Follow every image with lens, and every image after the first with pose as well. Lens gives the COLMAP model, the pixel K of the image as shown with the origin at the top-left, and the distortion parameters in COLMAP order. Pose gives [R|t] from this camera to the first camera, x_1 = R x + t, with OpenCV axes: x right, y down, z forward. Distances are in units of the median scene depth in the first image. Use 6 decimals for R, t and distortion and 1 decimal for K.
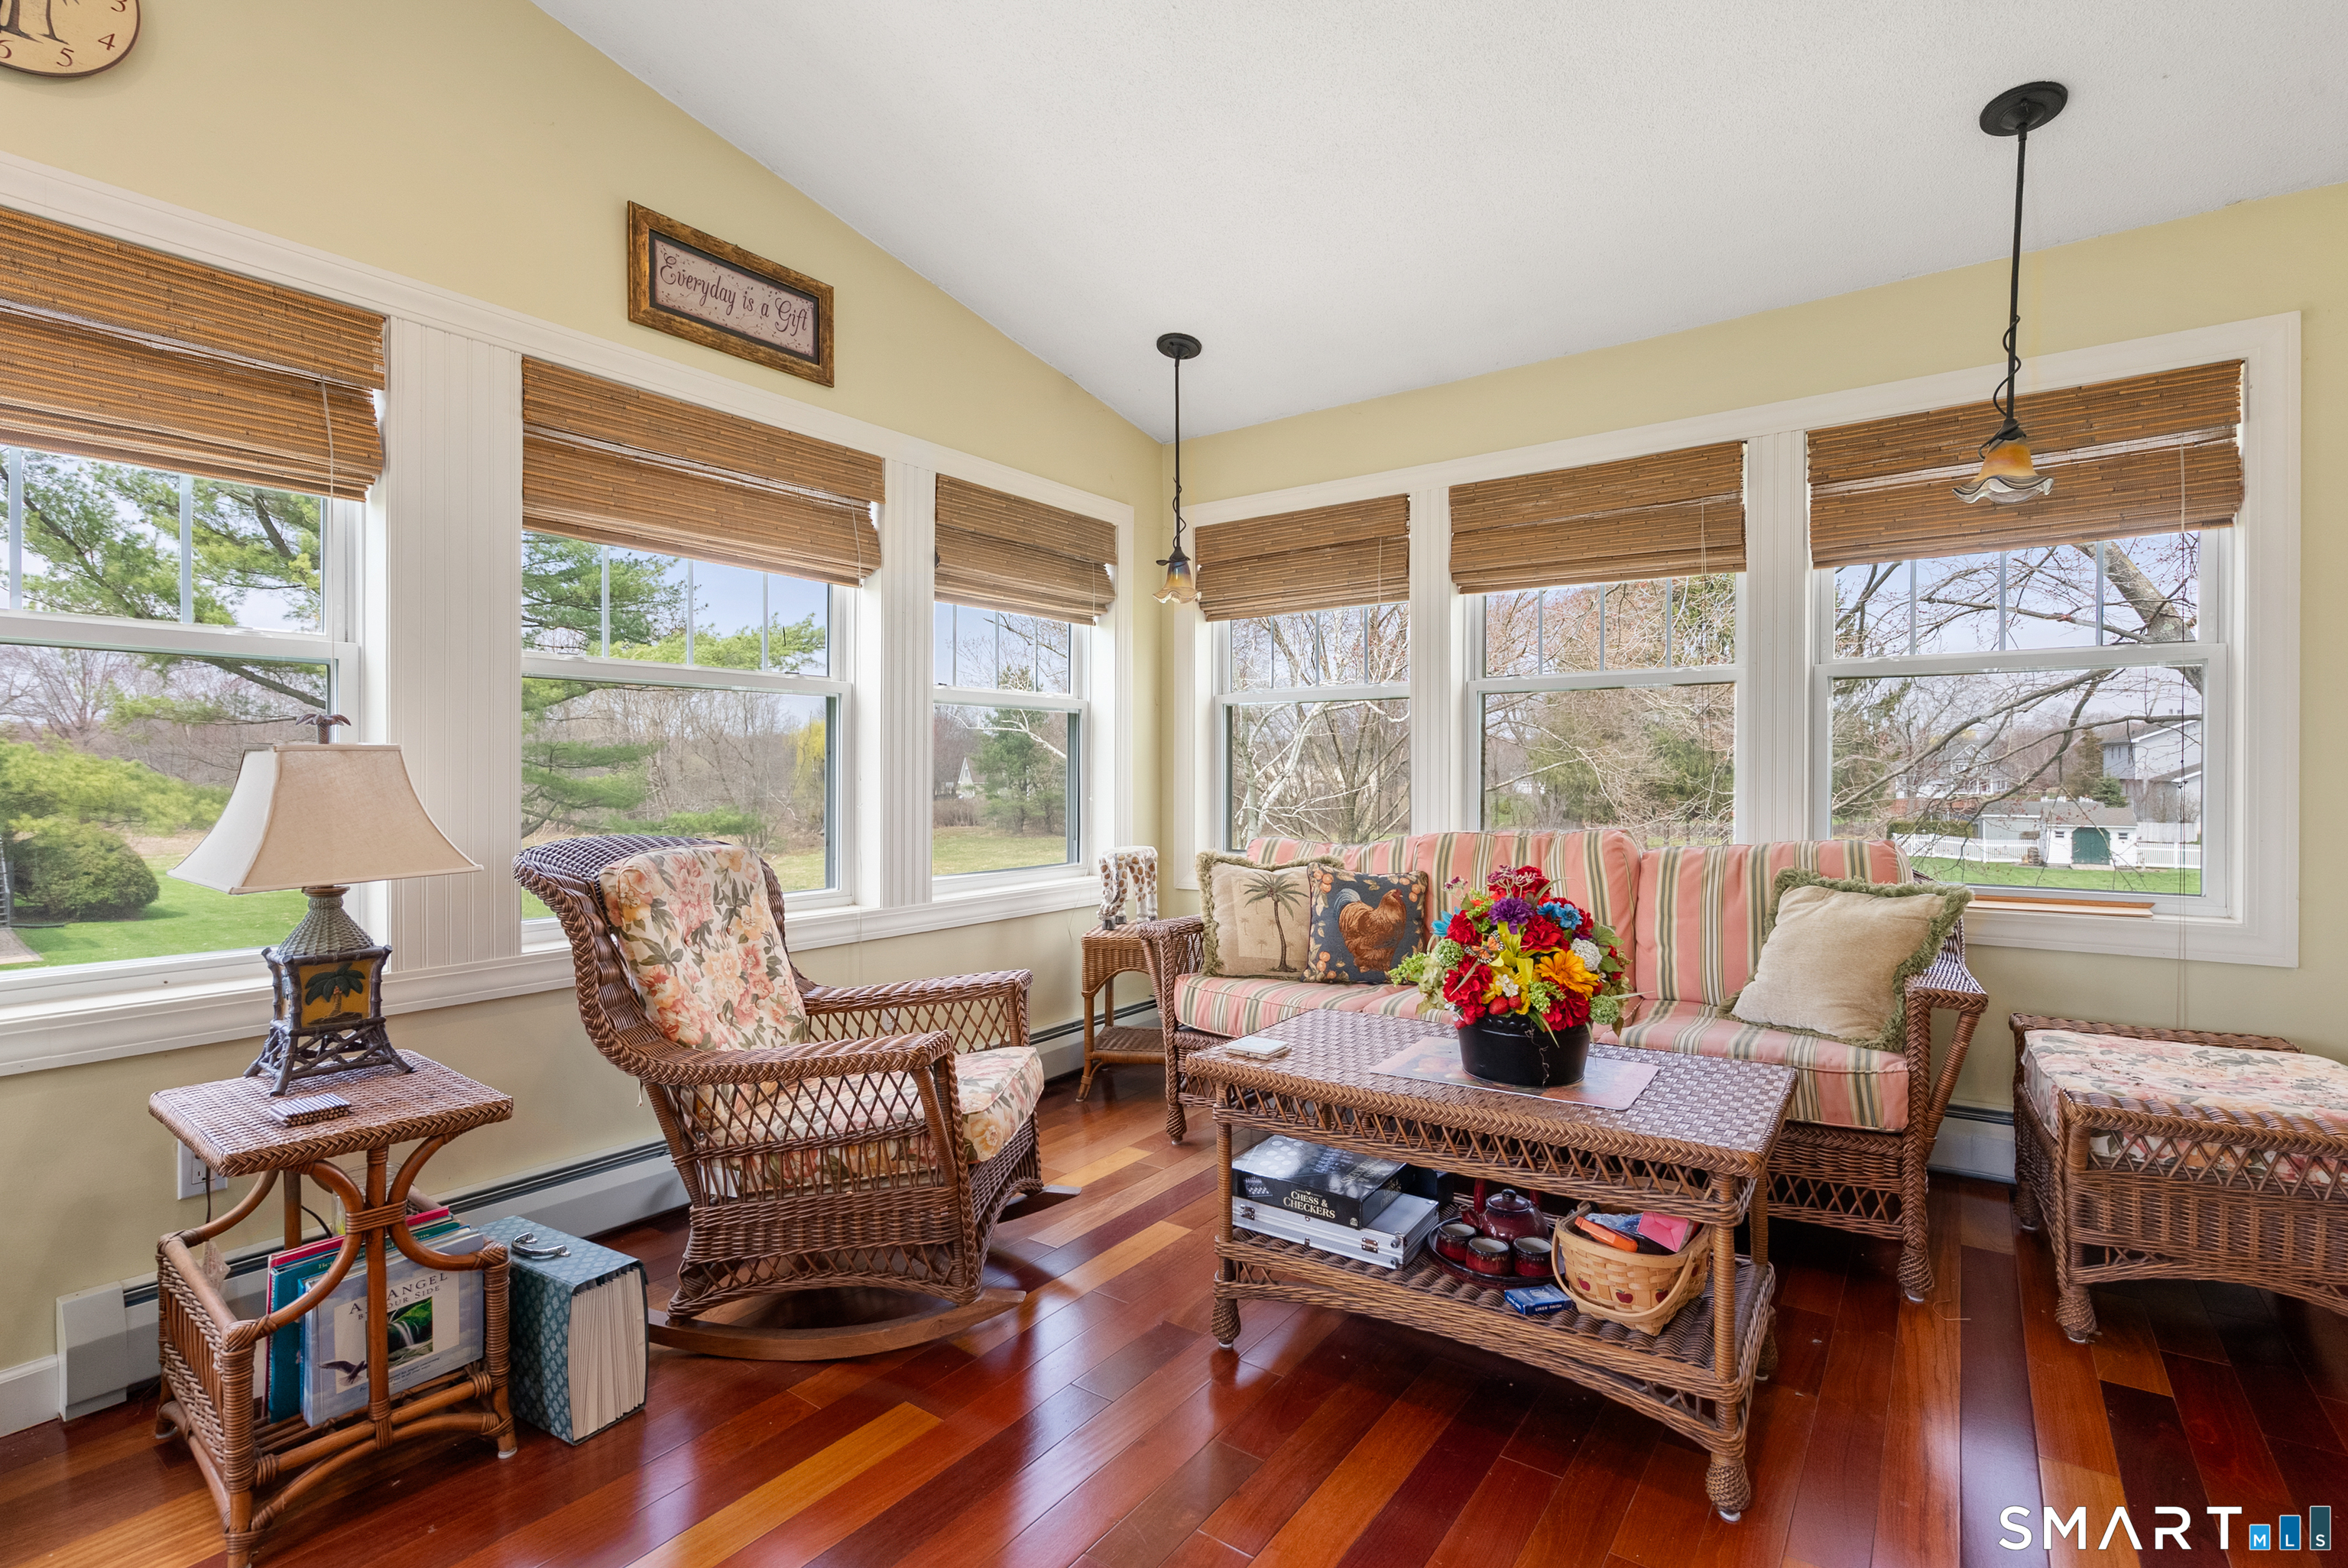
lens RADIAL K [[1069.3, 0, 1167.0], [0, 1069.3, 777.5], [0, 0, 1]] dist [0.001870, -0.000542]
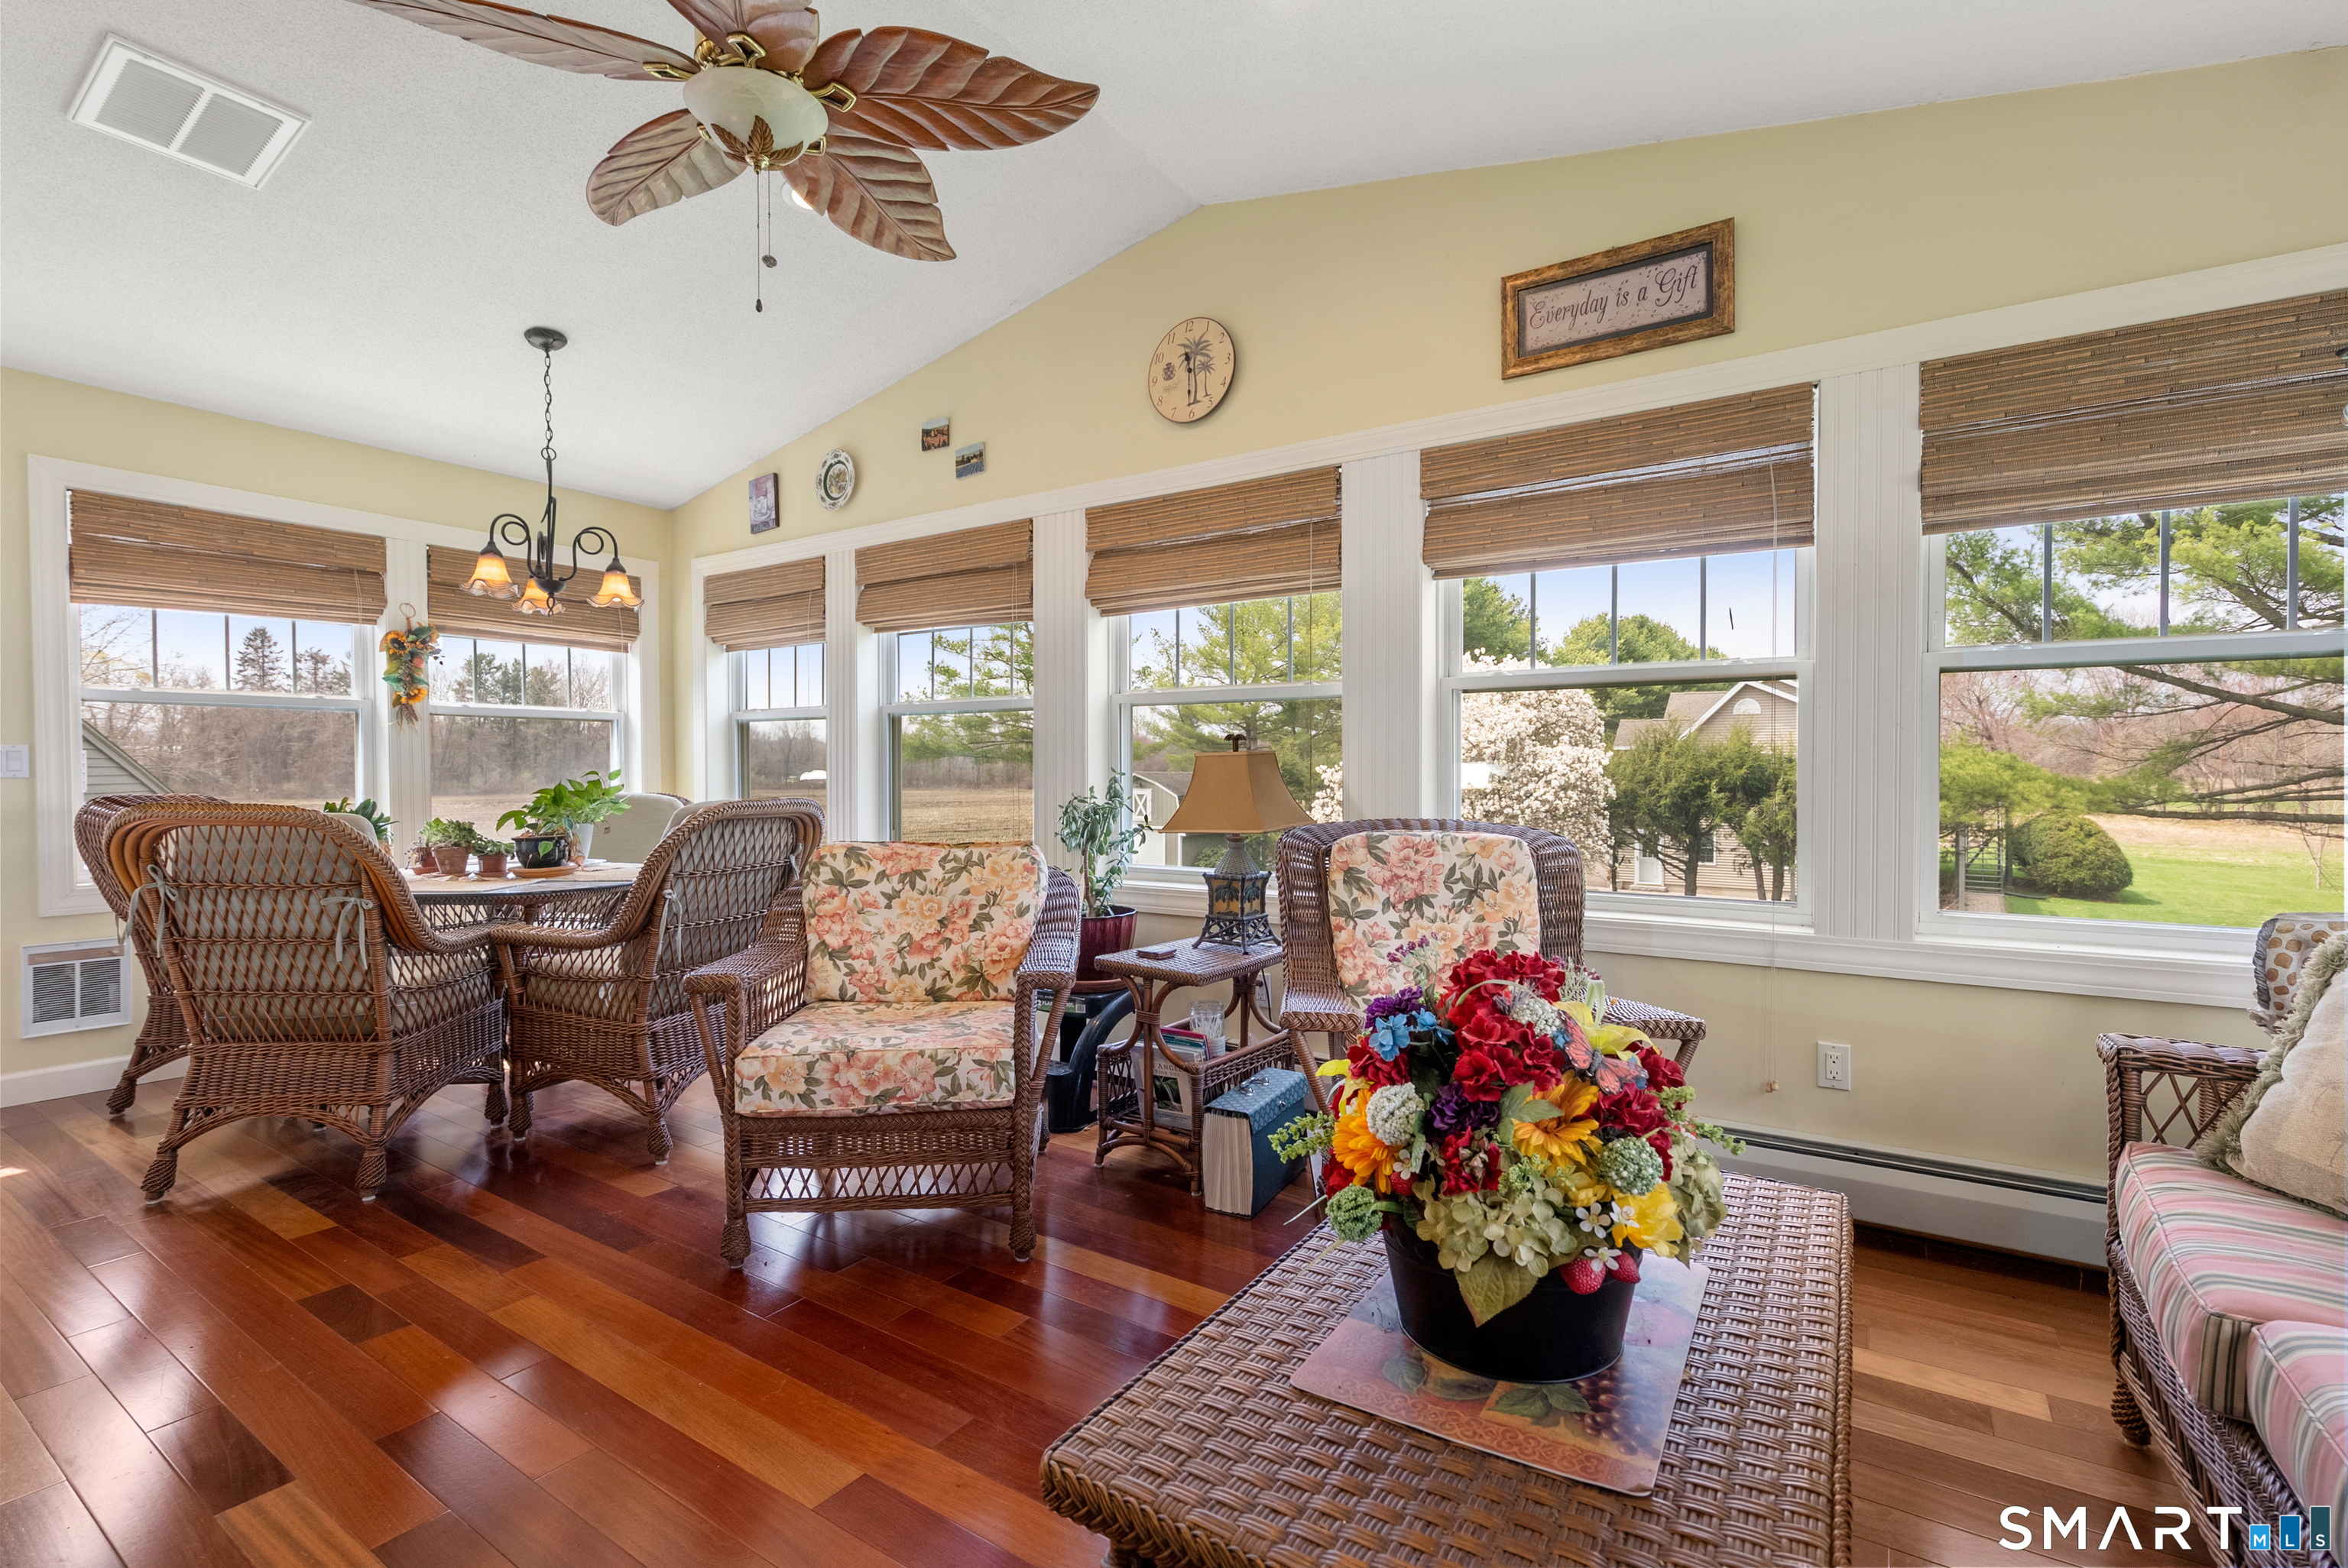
lens RADIAL K [[1069.3, 0, 1164.9], [0, 1069.3, 782.3], [0, 0, 1]] dist [0.001870, -0.000542]
pose [[0.055665, 0.017124, -0.998303, 0.558268], [-0.002046, 0.999853, 0.017037, -0.007605], [0.998447, 0.001094, 0.055692, 0.491871]]
